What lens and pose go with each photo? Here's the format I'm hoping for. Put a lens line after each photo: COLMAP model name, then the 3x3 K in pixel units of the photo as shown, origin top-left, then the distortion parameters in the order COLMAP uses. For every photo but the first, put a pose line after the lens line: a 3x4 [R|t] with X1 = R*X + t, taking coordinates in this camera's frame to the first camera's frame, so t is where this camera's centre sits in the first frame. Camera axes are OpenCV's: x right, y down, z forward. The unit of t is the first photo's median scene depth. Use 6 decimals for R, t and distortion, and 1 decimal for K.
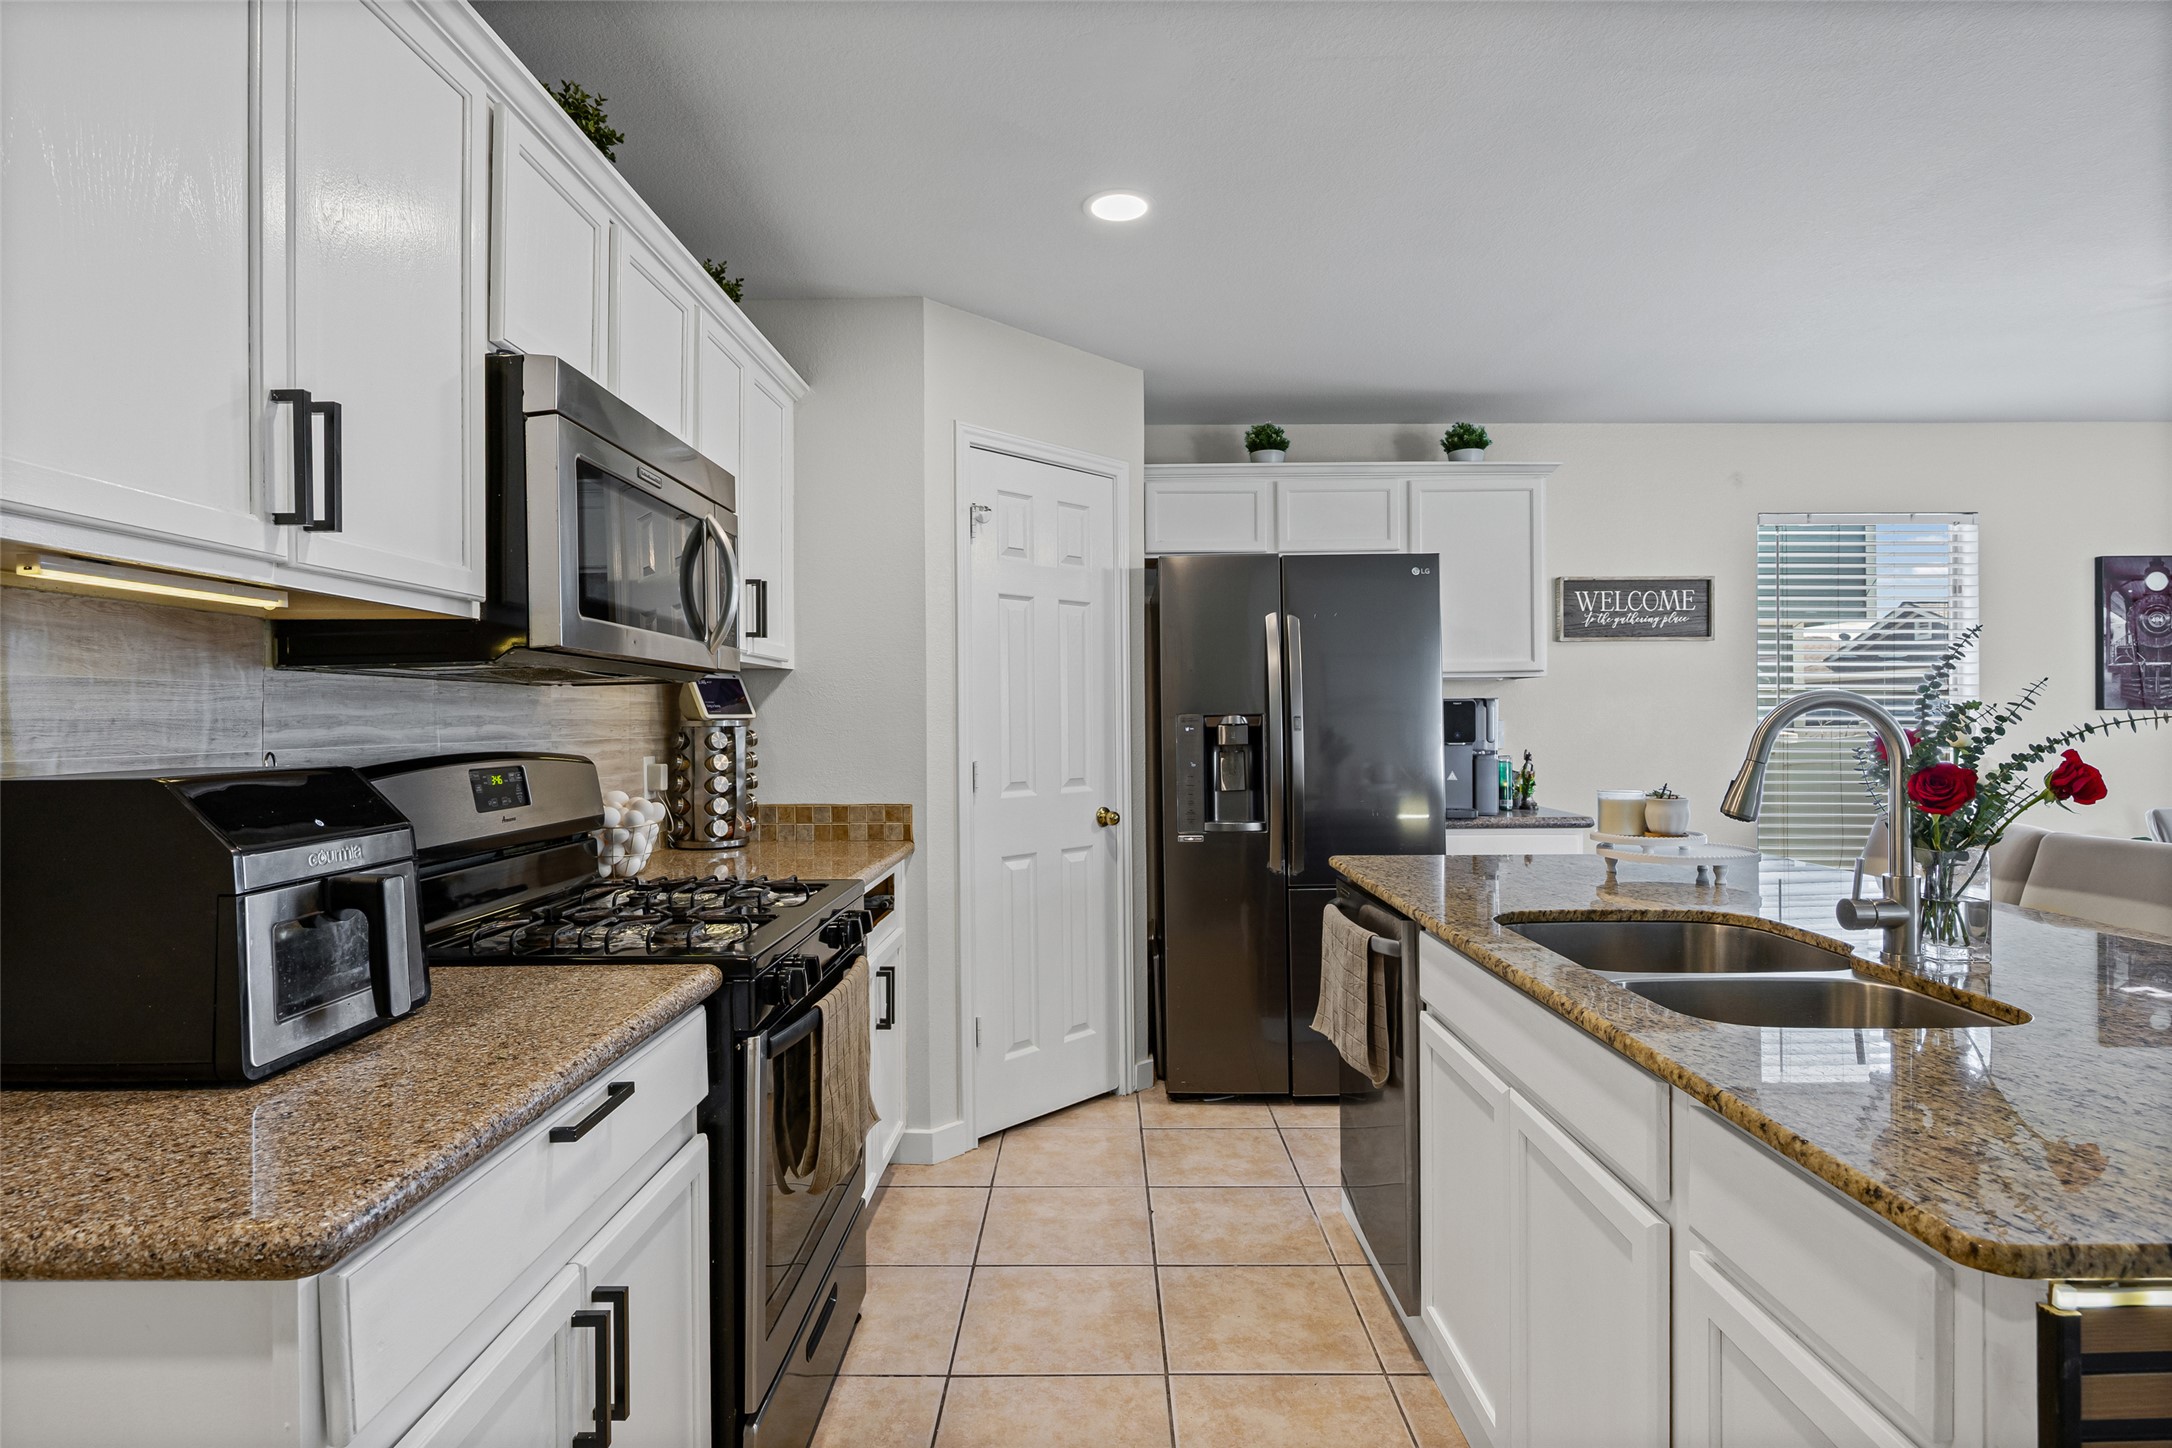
lens RADIAL K [[1093.4, 0, 1098.8], [0, 1093.4, 718.0], [0, 0, 1]] dist [-0.000968, 0.001025]
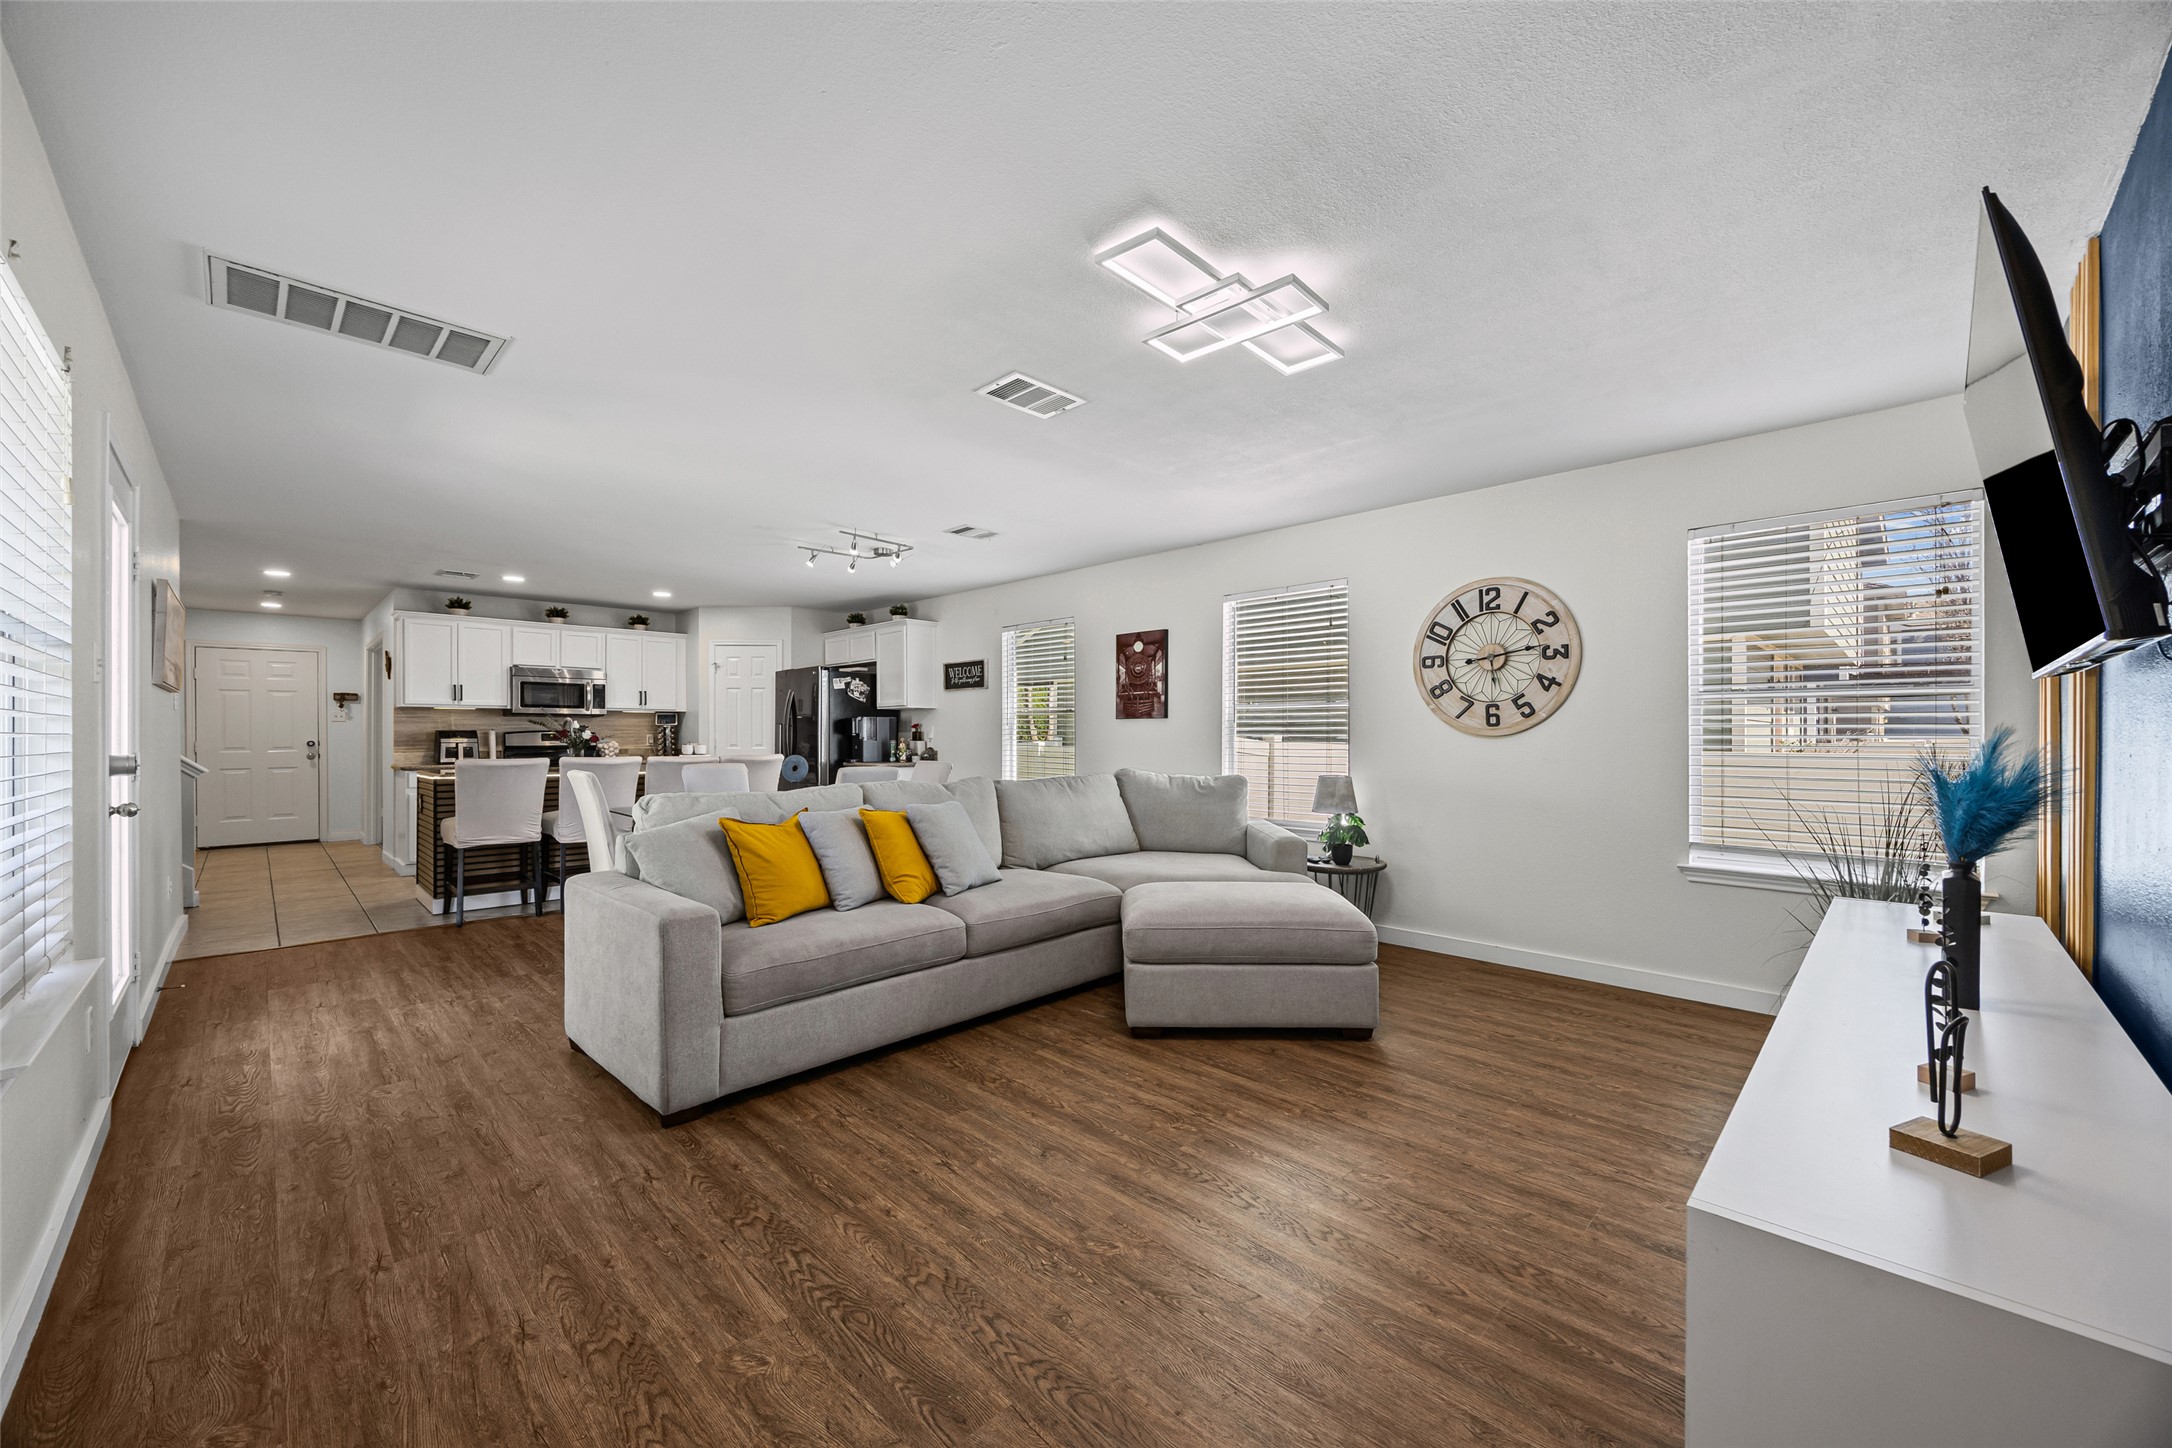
lens RADIAL K [[837.4, 0, 1083.7], [0, 837.4, 735.1], [0, 0, 1]] dist [-0.002311, 0.000332]
pose [[0.708324, 0.004238, -0.705874, 2.478524], [-0.001910, 0.999990, 0.004087, 0.018565], [0.705885, -0.001546, 0.708325, -0.046774]]
